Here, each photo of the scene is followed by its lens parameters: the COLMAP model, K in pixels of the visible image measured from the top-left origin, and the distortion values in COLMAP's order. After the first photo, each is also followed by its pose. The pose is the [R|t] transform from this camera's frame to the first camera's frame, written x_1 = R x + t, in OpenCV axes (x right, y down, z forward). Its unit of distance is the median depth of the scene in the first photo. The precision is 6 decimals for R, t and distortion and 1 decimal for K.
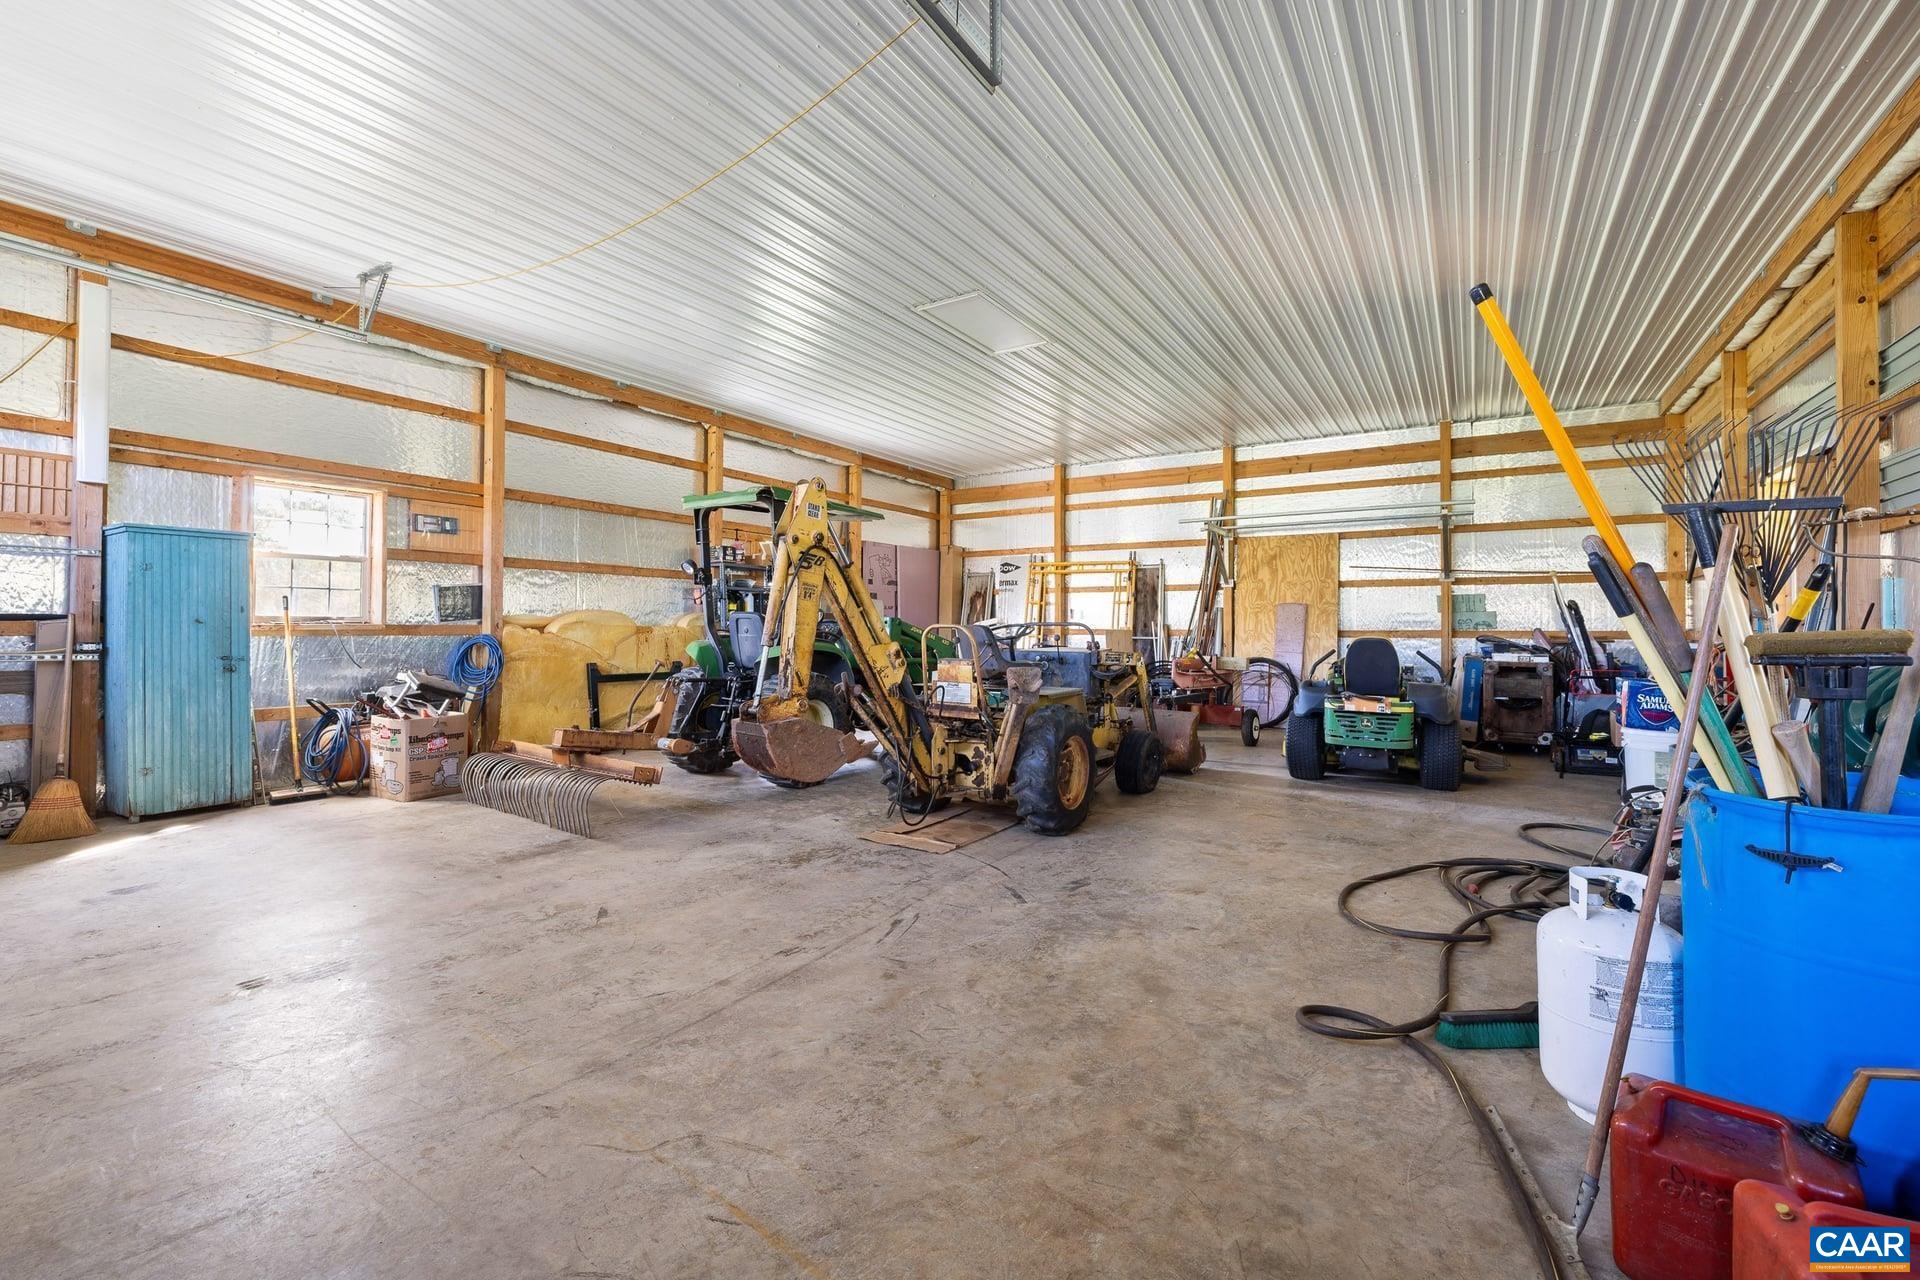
lens RADIAL K [[813.6, 0, 963.5], [0, 813.6, 636.6], [0, 0, 1]] dist [0.001373, 0.000390]
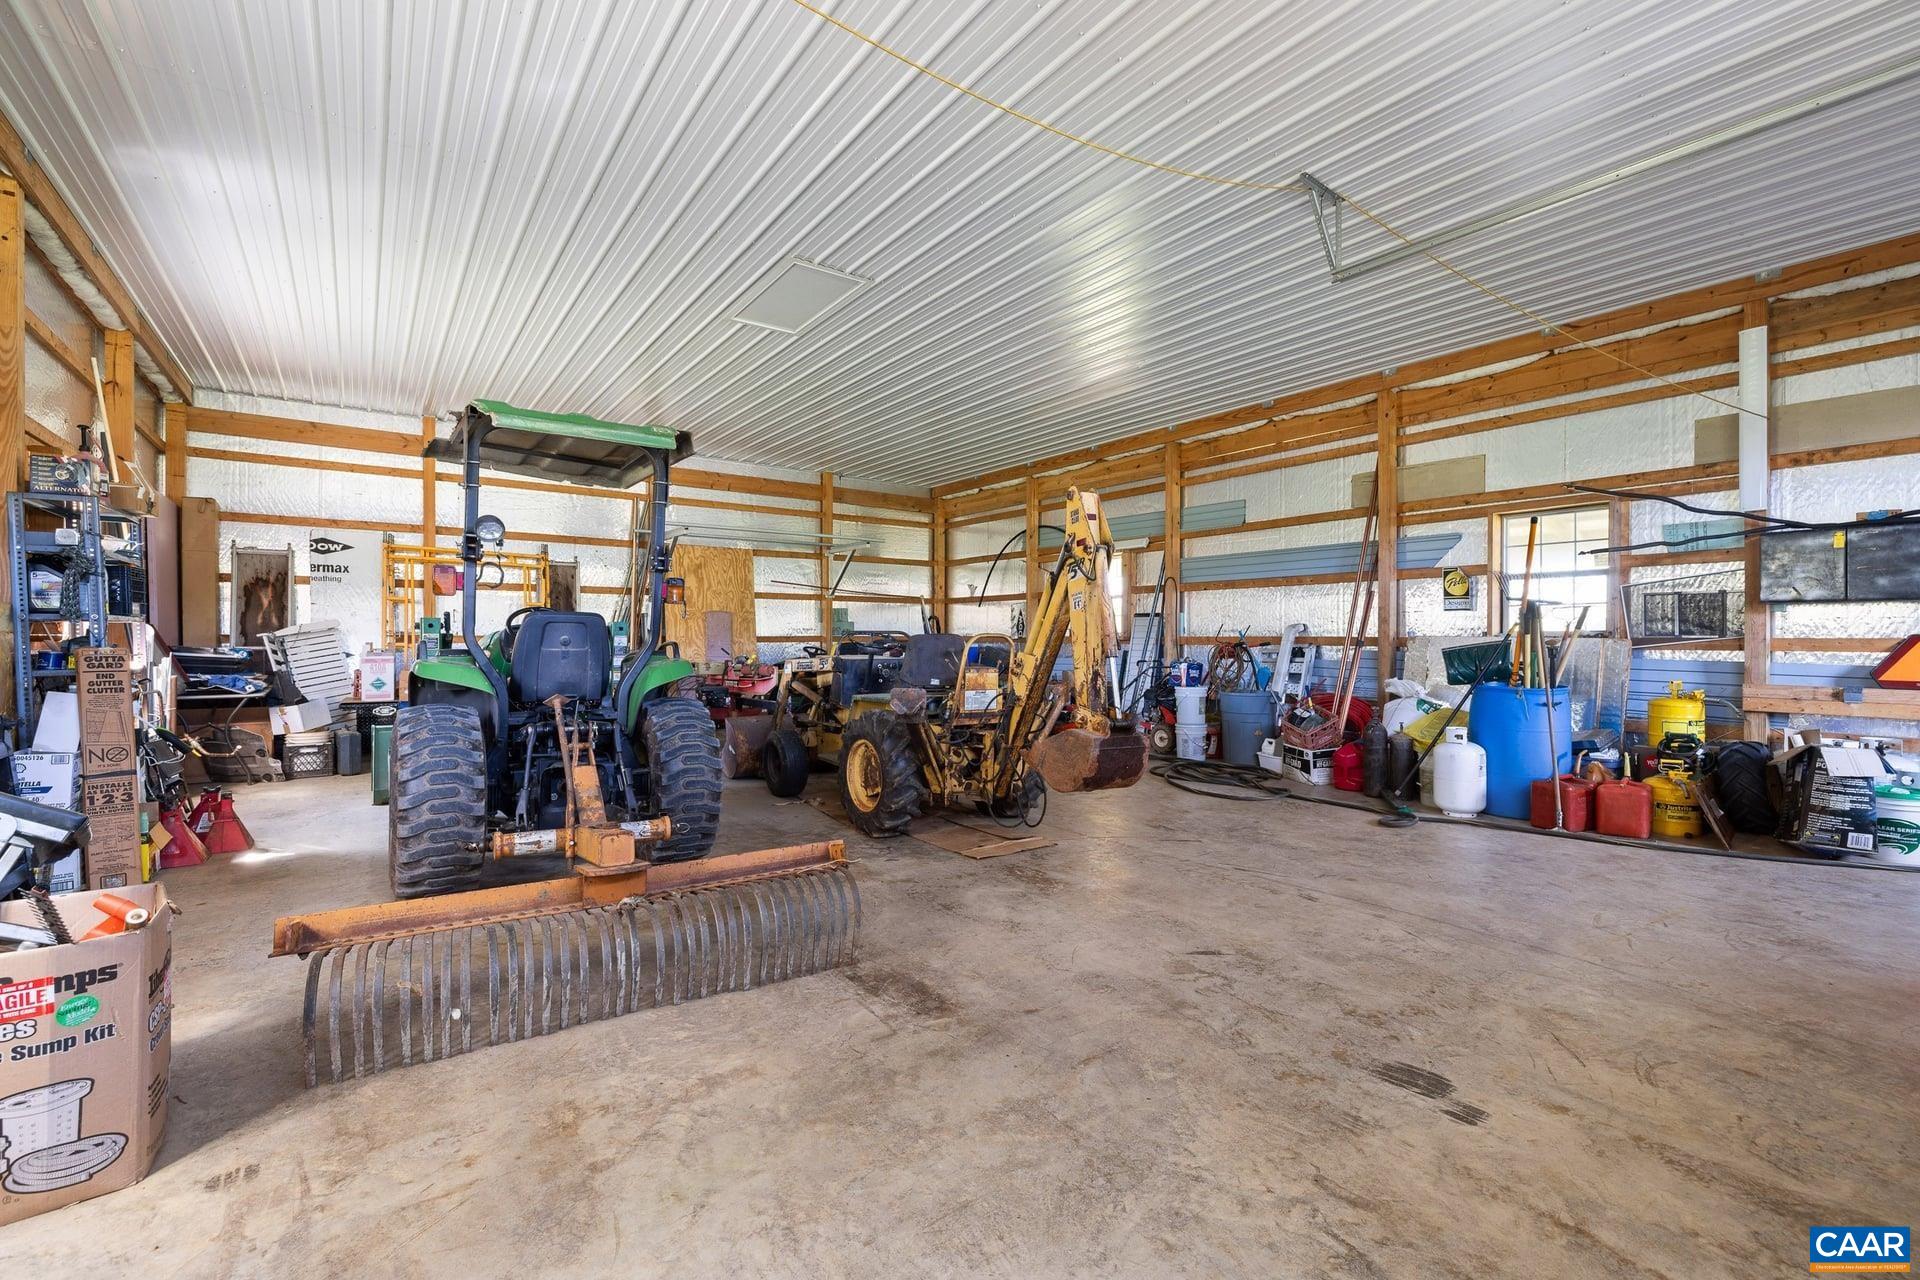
lens RADIAL K [[813.6, 0, 963.5], [0, 813.6, 636.6], [0, 0, 1]] dist [0.001373, 0.000390]
pose [[0.362259, -0.004325, 0.932068, -1.314829], [0.009933, 0.999950, 0.000780, -0.014740], [-0.932025, 0.008976, 0.362284, 0.874384]]
